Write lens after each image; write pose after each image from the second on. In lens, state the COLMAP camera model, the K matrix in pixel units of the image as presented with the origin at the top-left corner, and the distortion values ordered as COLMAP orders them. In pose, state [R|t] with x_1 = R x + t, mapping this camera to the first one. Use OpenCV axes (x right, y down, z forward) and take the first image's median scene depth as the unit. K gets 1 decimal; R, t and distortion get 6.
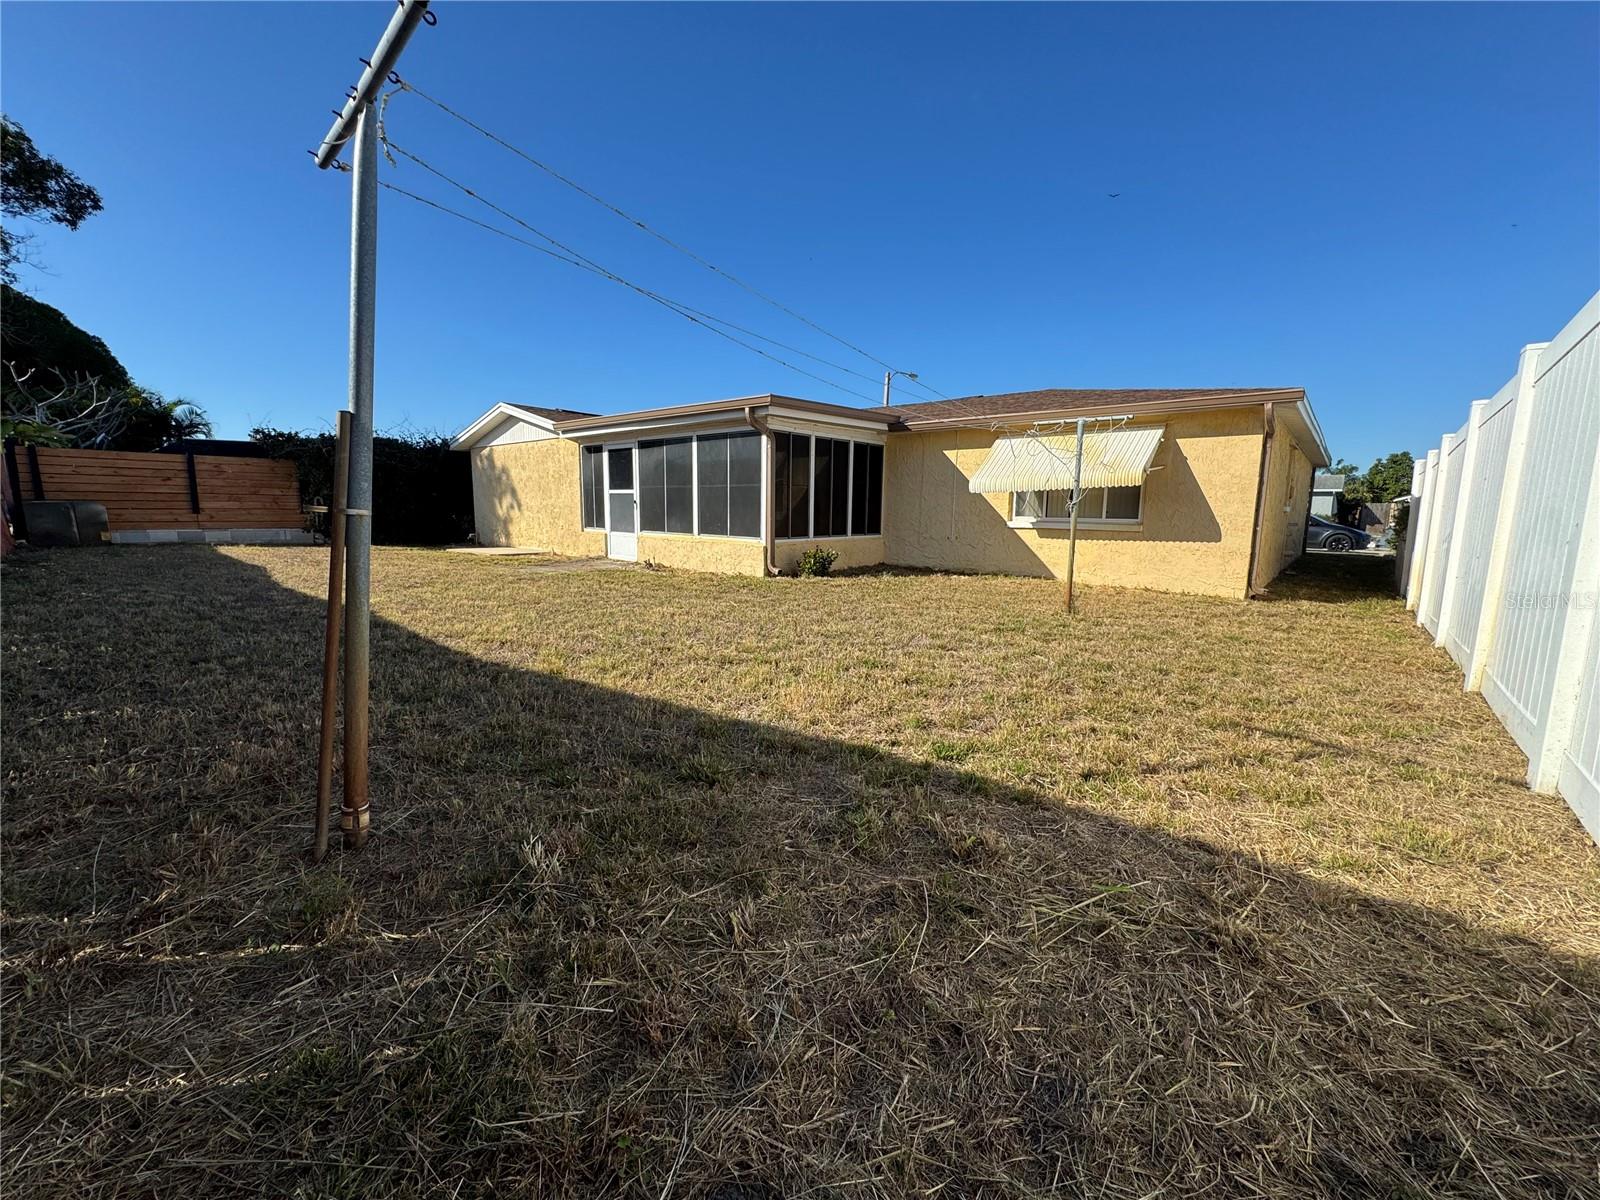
lens RADIAL K [[644.5, 0, 800.6], [0, 644.5, 589.9], [0, 0, 1]] dist [-0.007180, 0.001625]
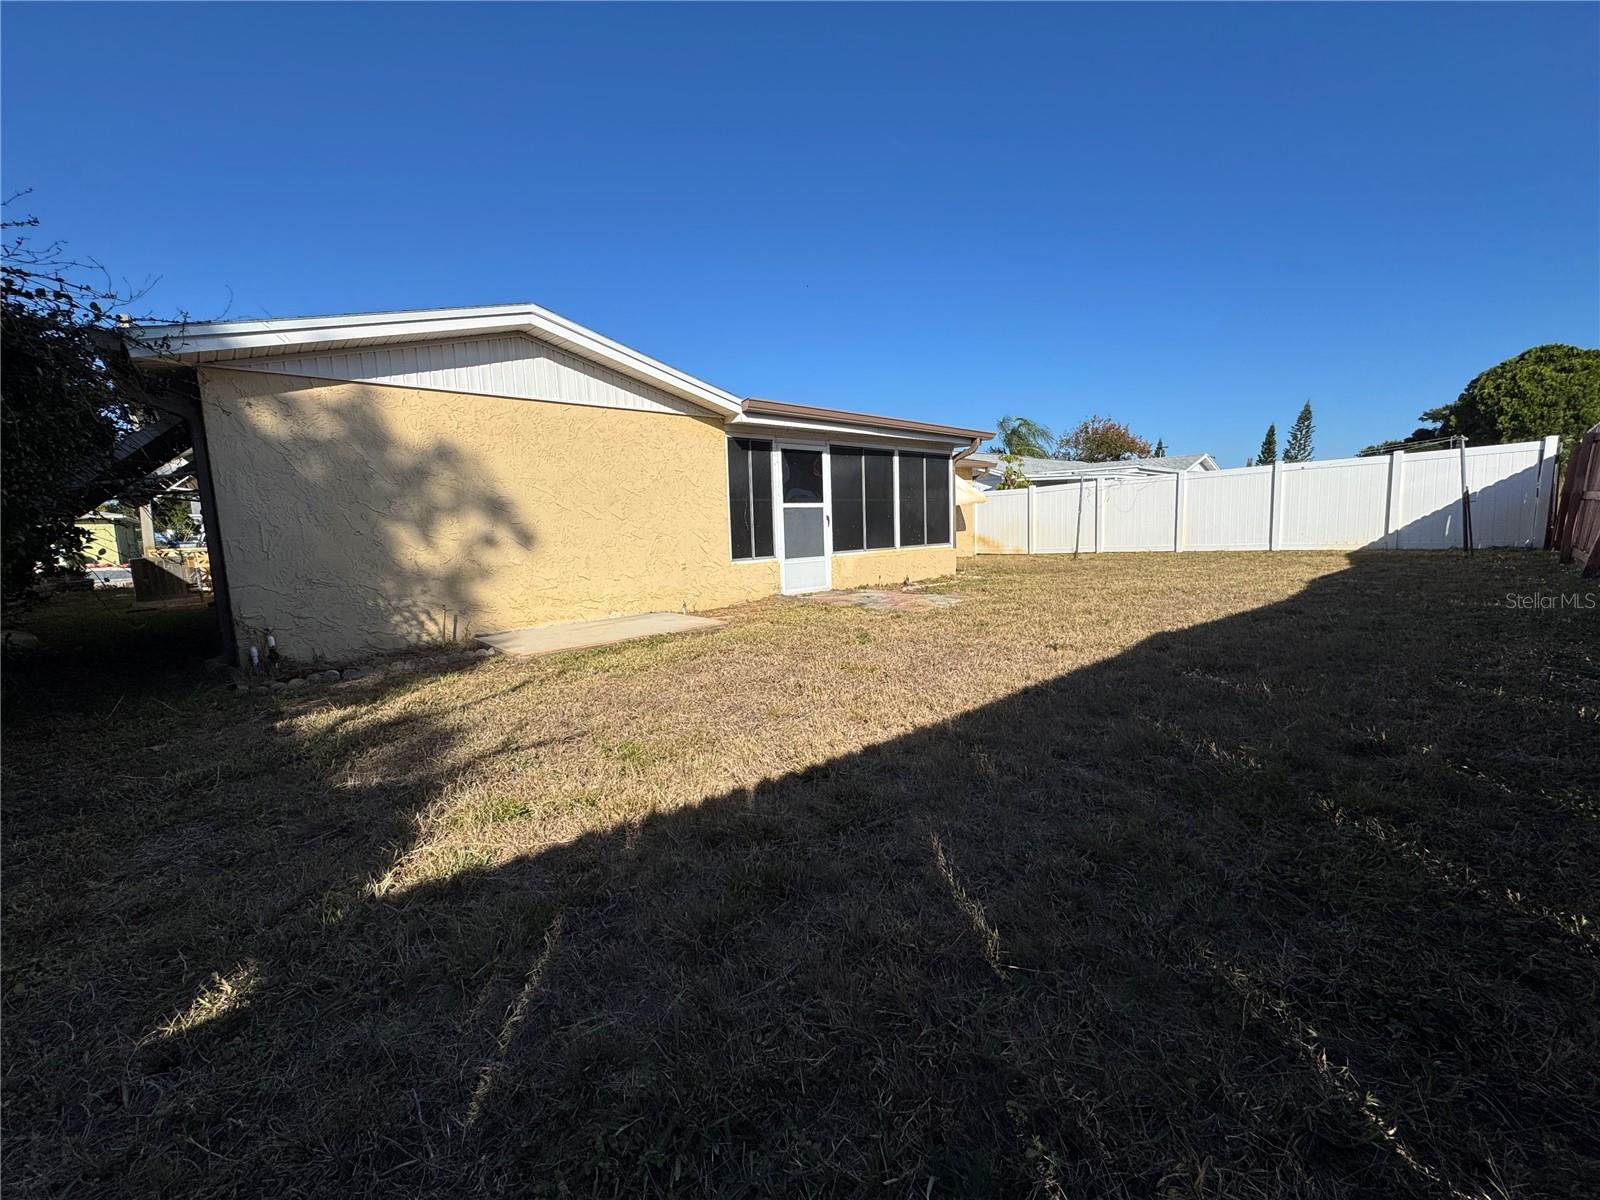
lens RADIAL K [[644.5, 0, 803.3], [0, 644.5, 609.6], [0, 0, 1]] dist [-0.007180, 0.001625]
pose [[0.107598, -0.156235, 0.981842, -1.091085], [0.156284, 0.977955, 0.138490, -0.140683], [-0.981834, 0.138544, 0.129643, 0.937802]]
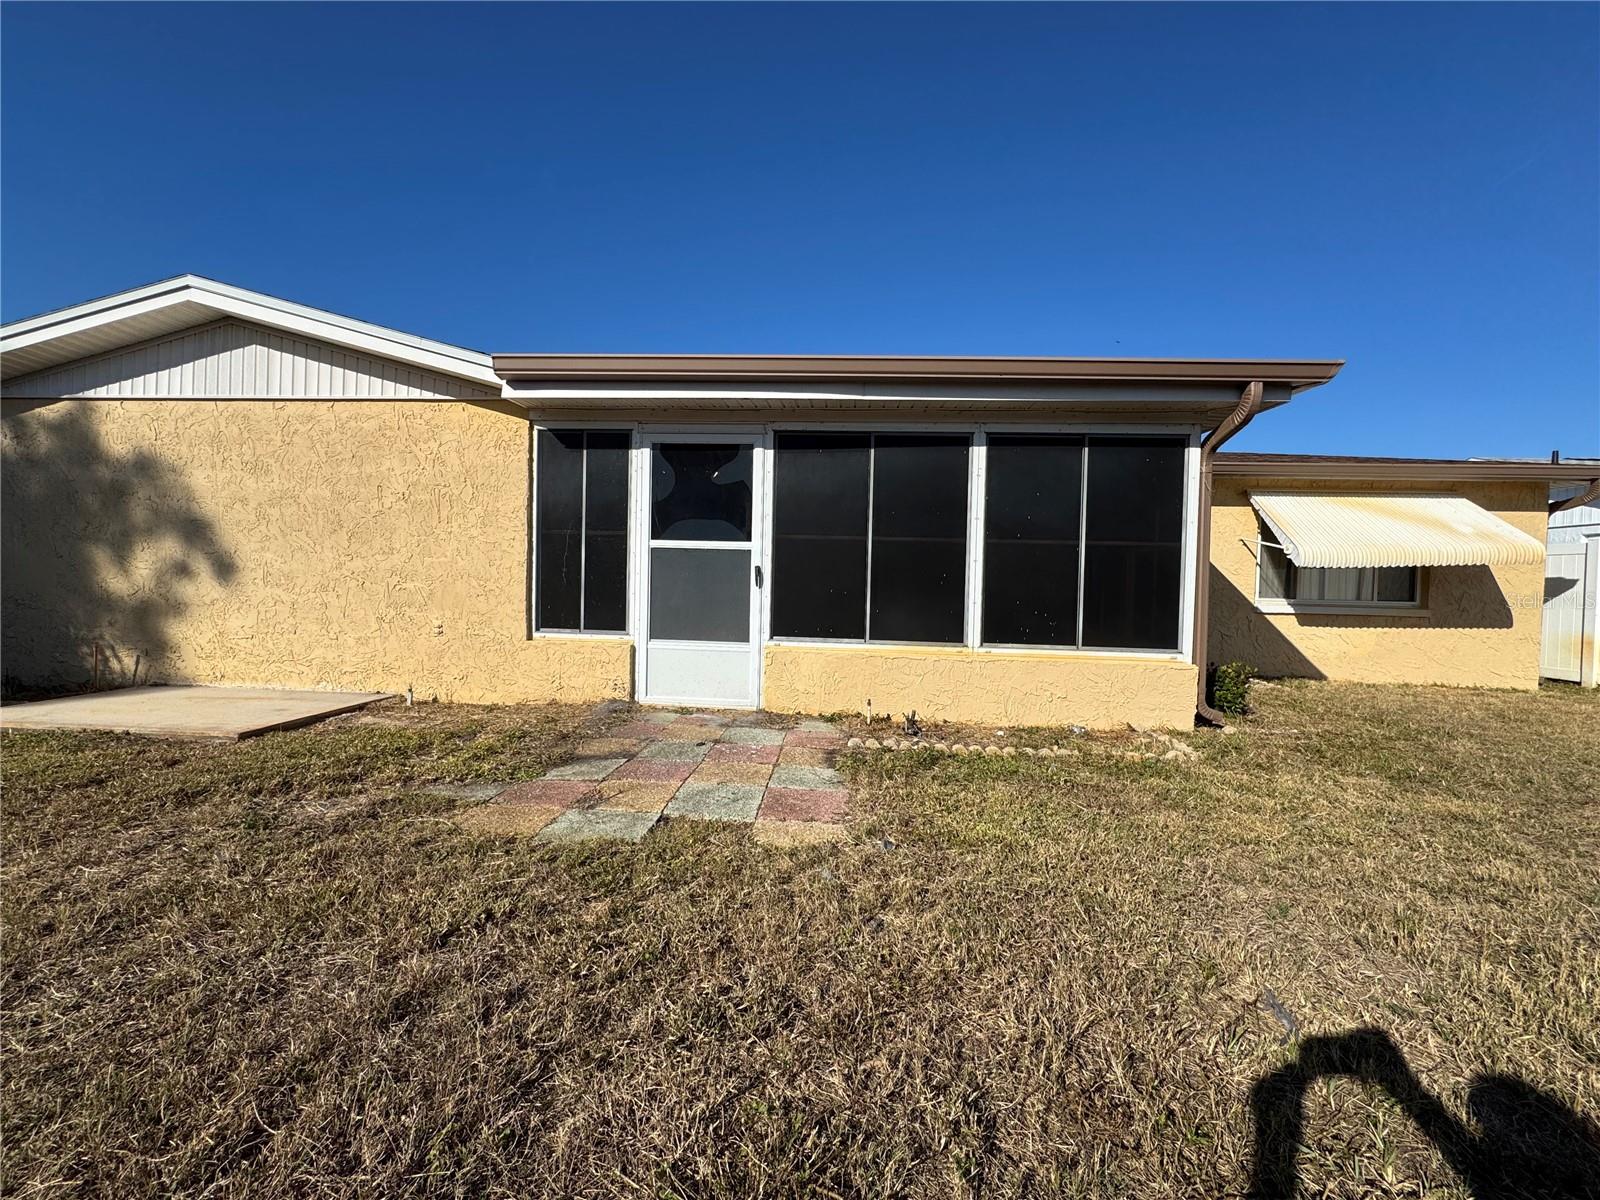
lens RADIAL K [[644.5, 0, 800.4], [0, 644.5, 588.4], [0, 0, 1]] dist [-0.007180, 0.001625]
pose [[0.799930, -0.004014, 0.600080, -0.490395], [0.060834, 0.995368, -0.074436, -0.090806], [-0.597002, 0.096049, 0.796469, 0.642402]]
